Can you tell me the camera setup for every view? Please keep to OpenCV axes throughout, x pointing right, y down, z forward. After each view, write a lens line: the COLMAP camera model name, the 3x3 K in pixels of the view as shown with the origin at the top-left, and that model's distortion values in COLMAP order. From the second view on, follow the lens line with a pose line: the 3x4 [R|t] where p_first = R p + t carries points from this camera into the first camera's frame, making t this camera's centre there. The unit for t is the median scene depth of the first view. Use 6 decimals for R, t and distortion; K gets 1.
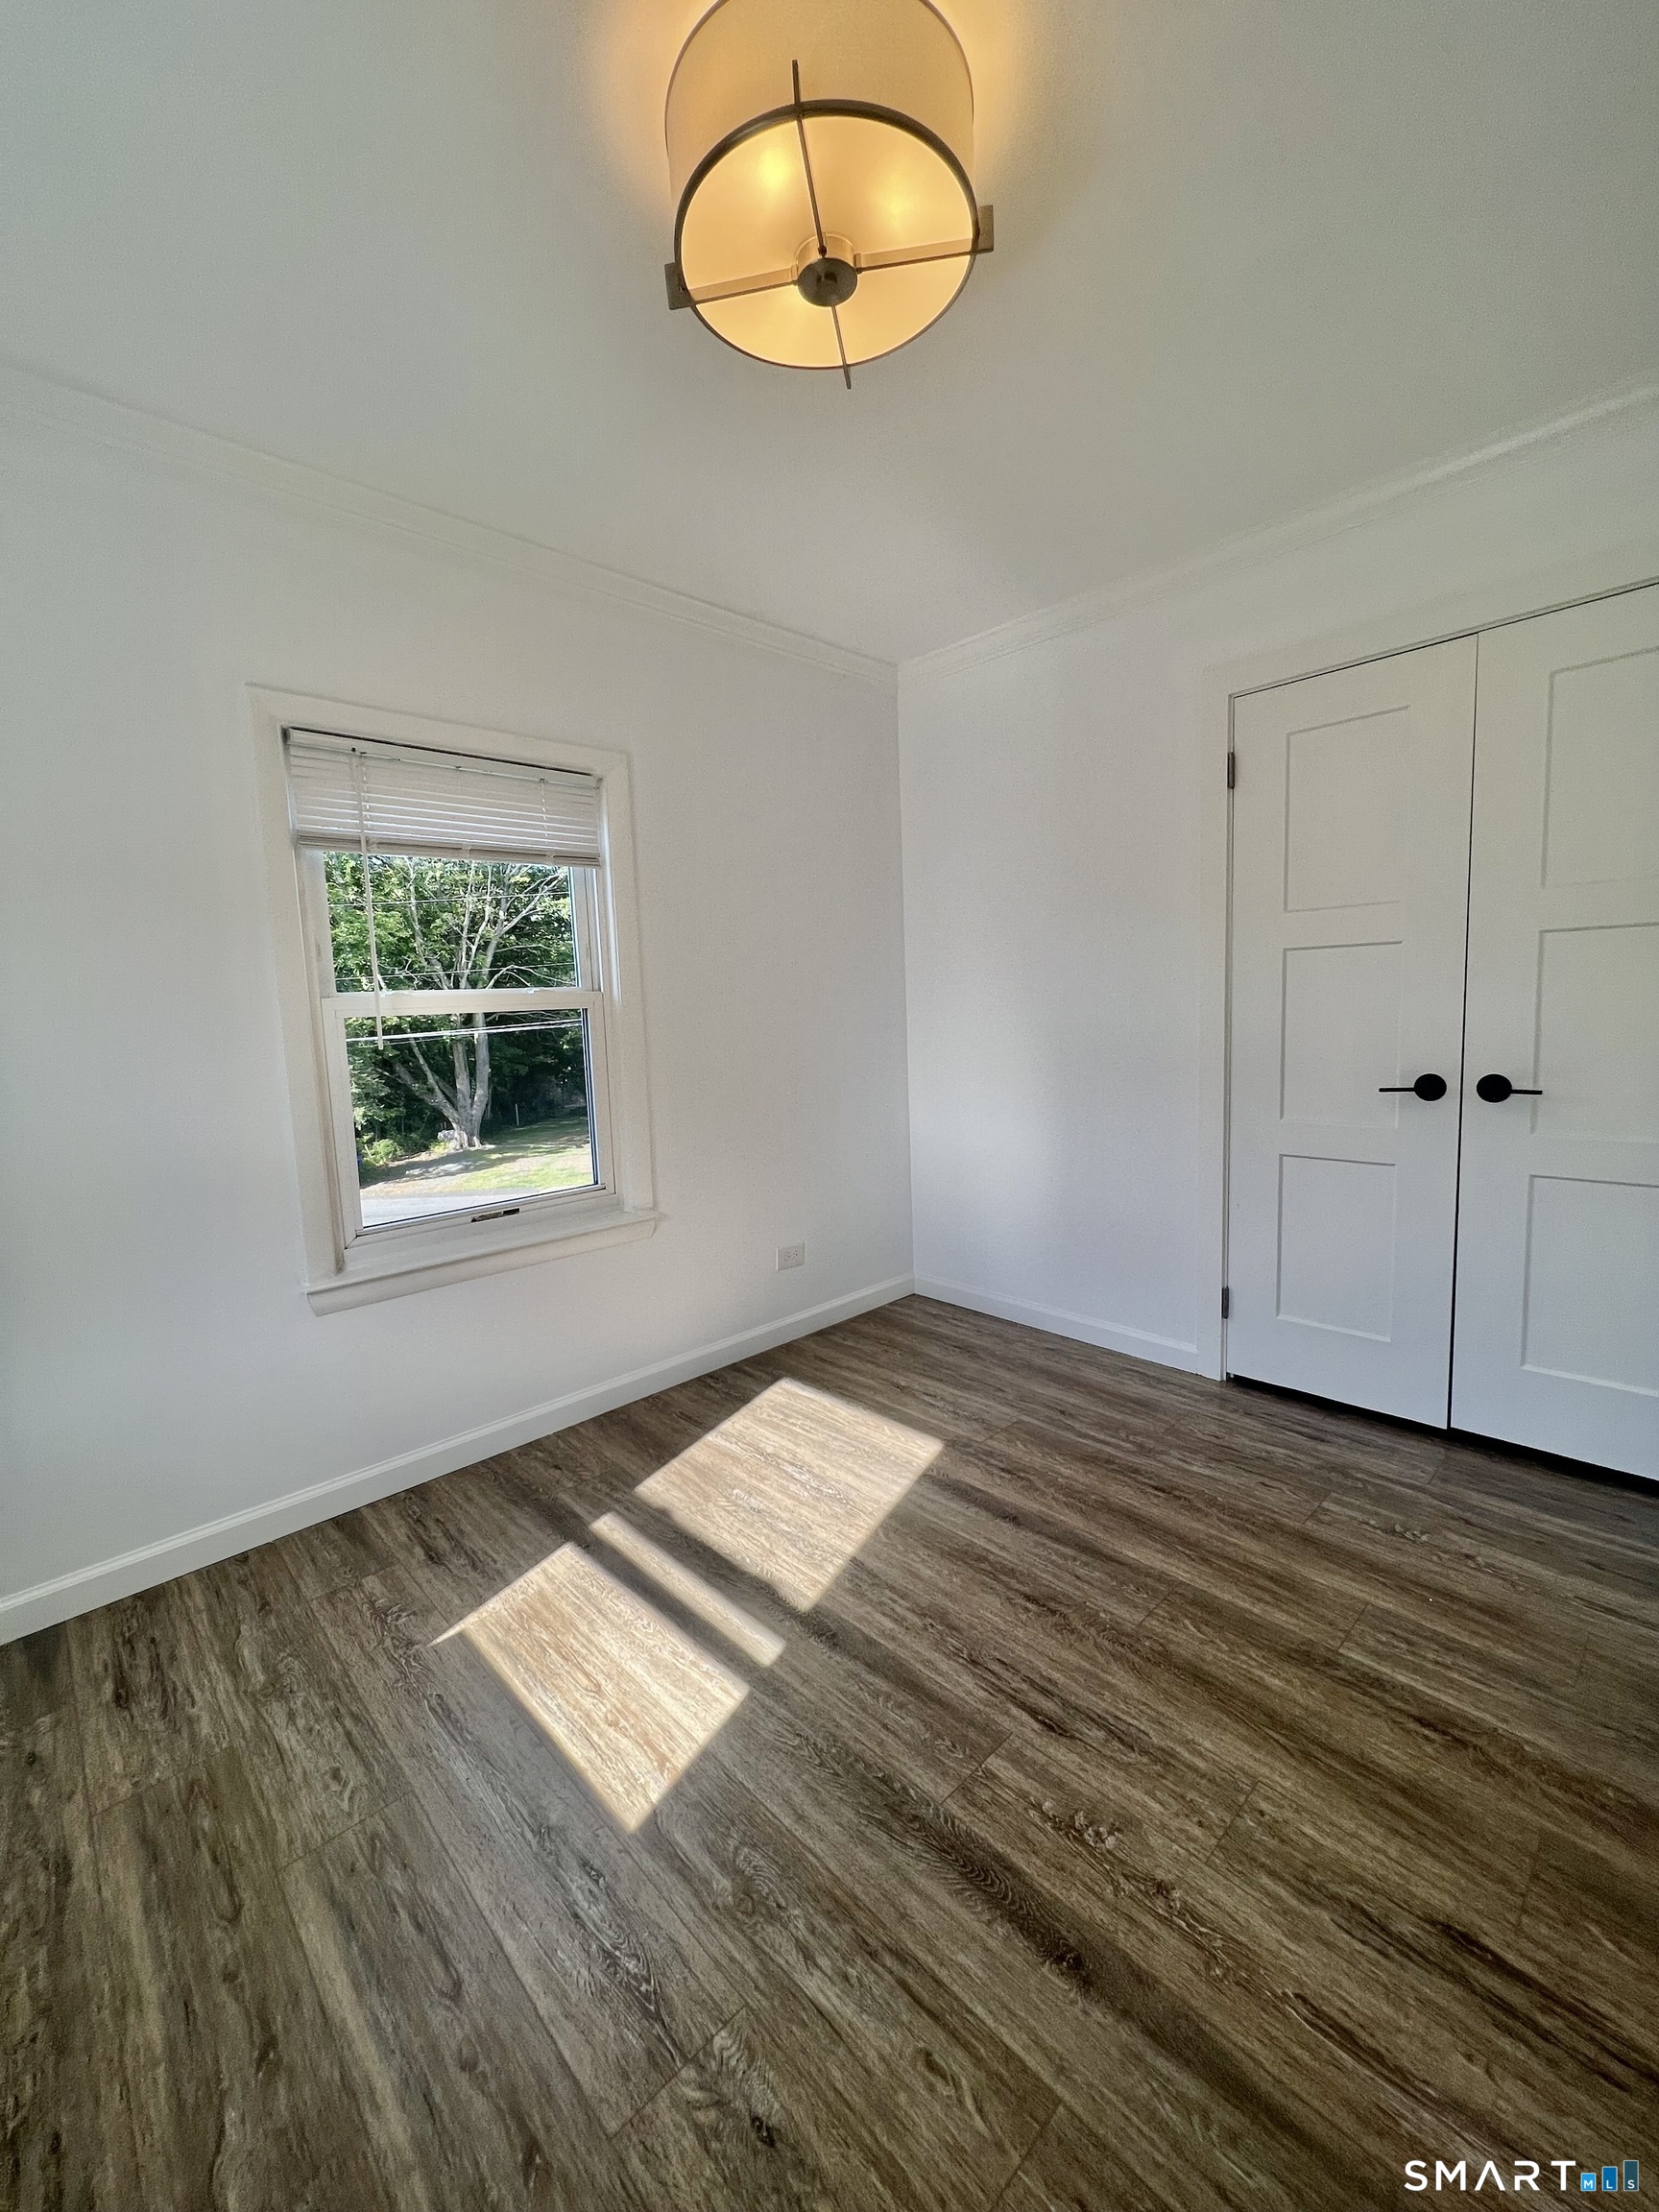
lens RADIAL K [[893.0, 0, 837.4], [0, 893.0, 1100.3], [0, 0, 1]] dist [-0.003614, 0.000957]
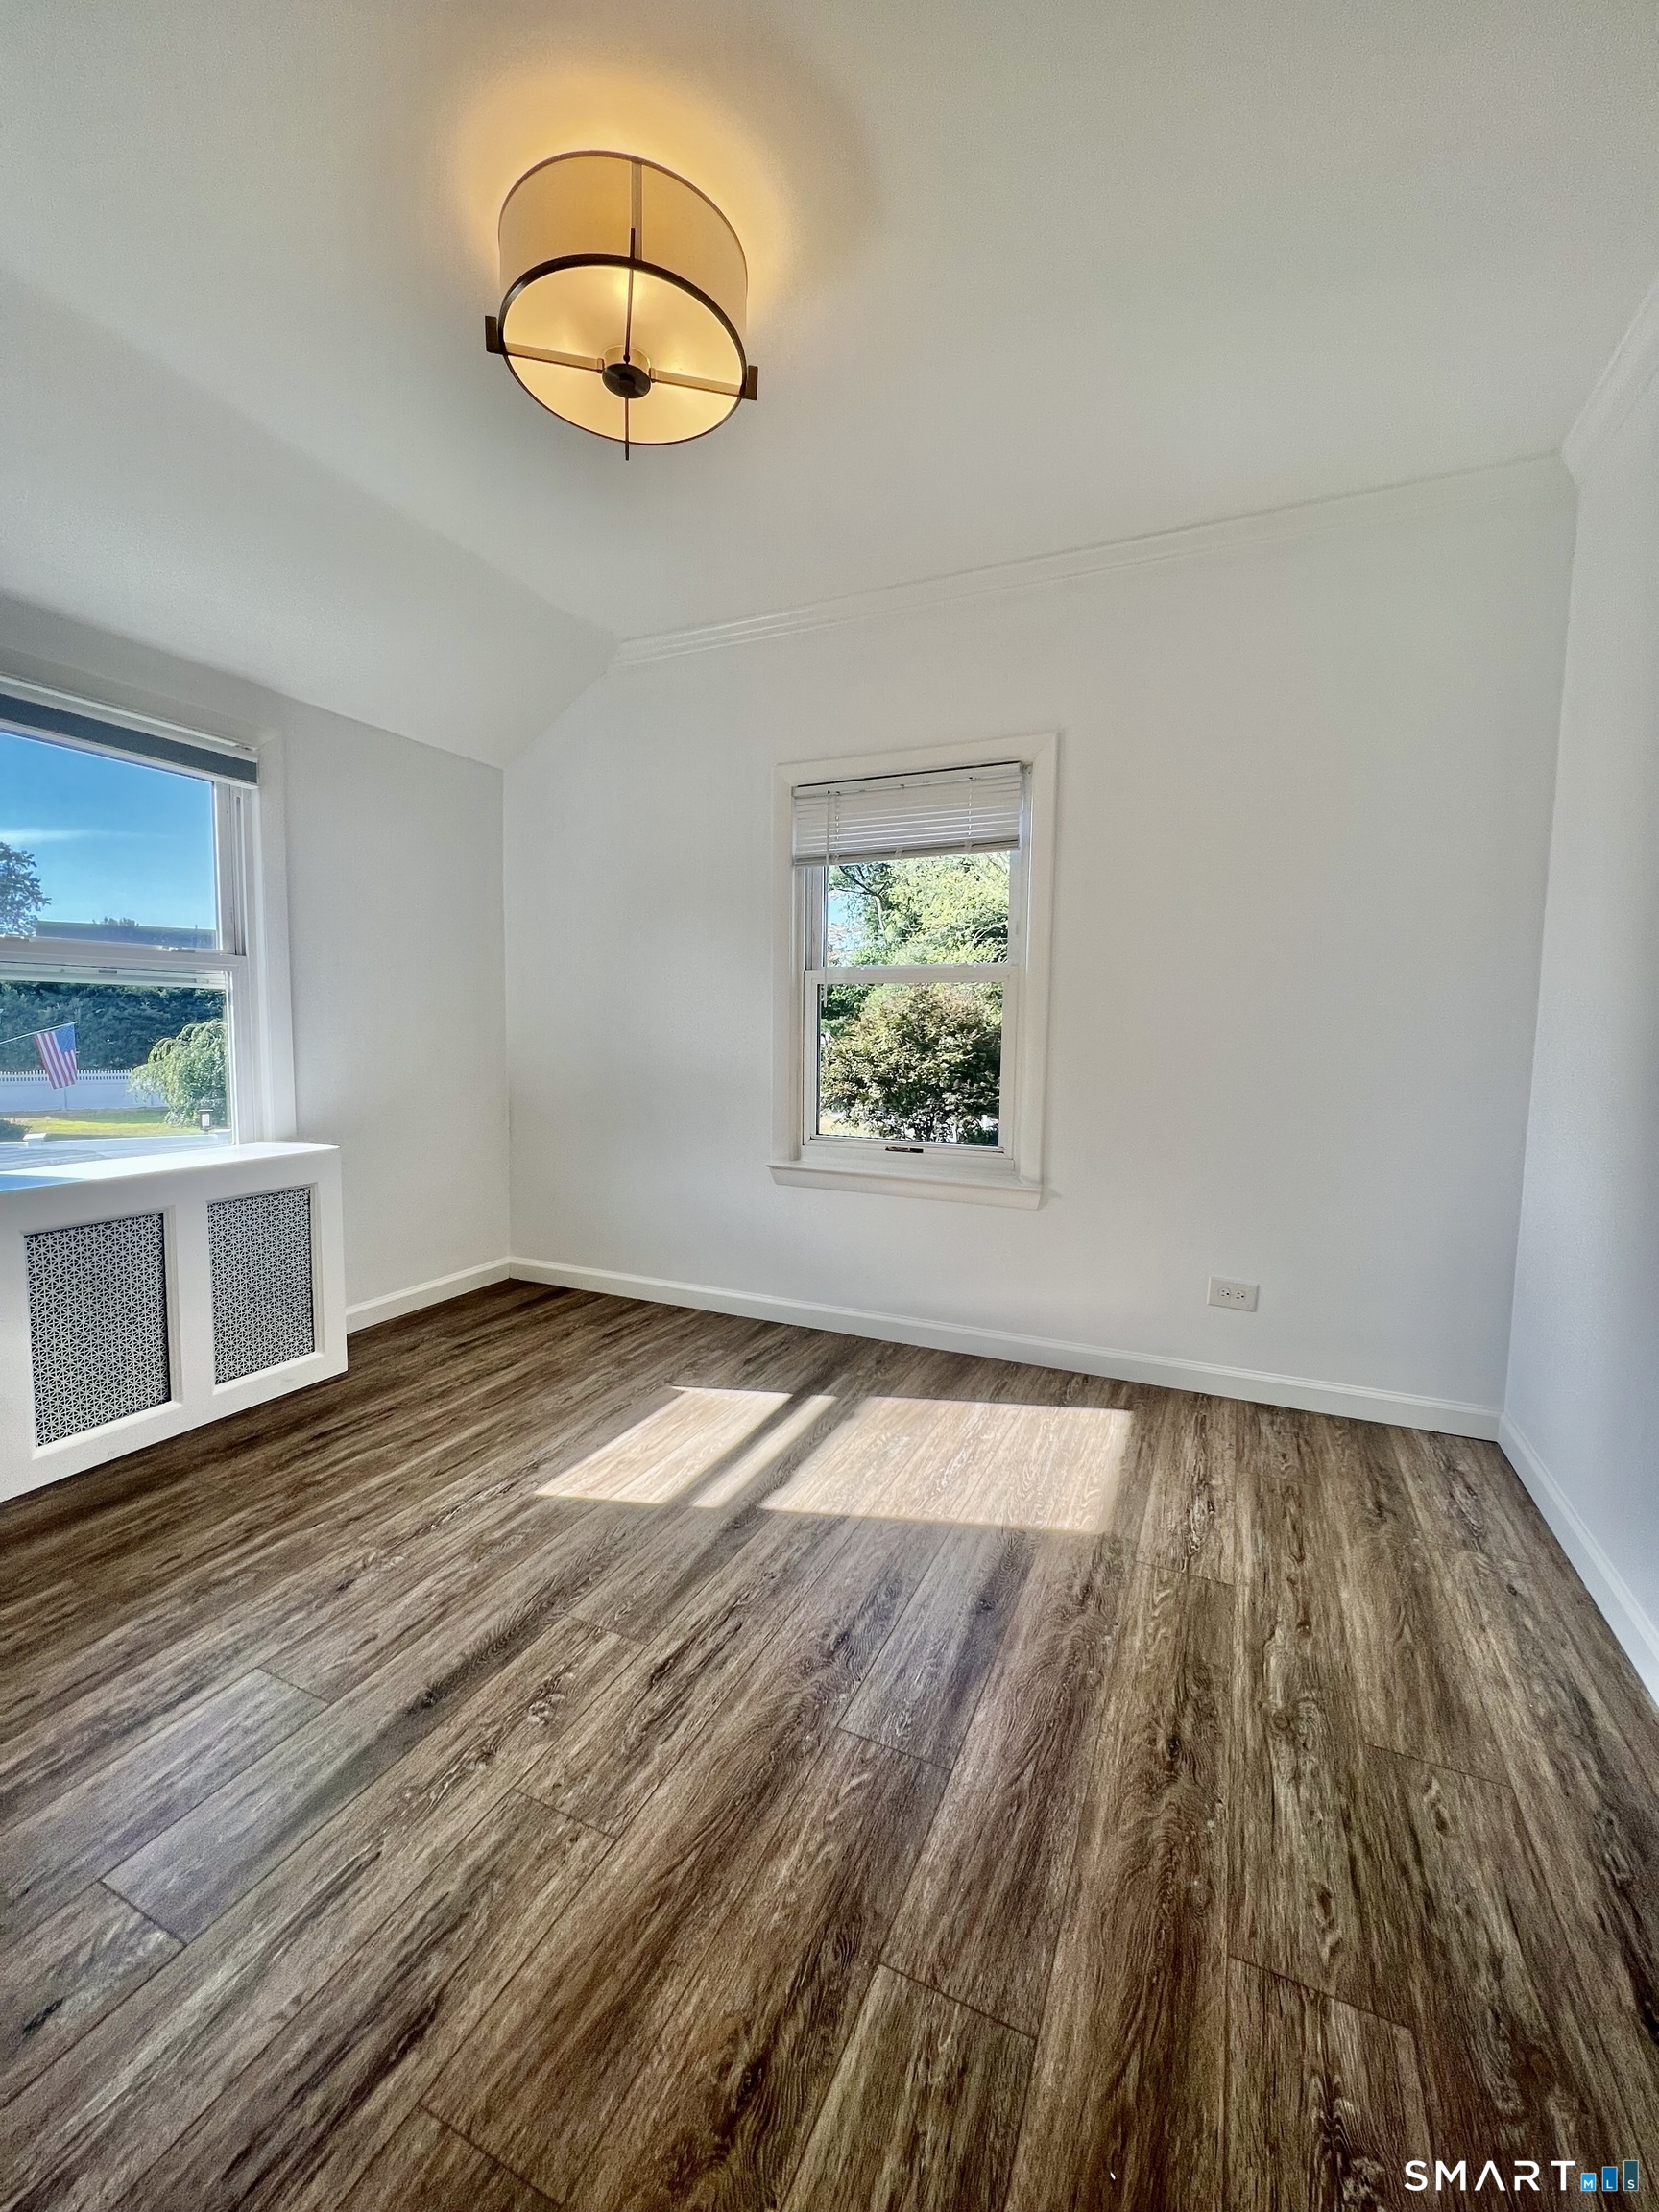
lens RADIAL K [[893.0, 0, 839.1], [0, 893.0, 1105.8], [0, 0, 1]] dist [-0.003614, 0.000957]
pose [[0.366482, 0.129570, -0.921359, 1.077319], [-0.125358, 0.988103, 0.089093, -0.045360], [0.921942, 0.082849, 0.378365, 0.690139]]
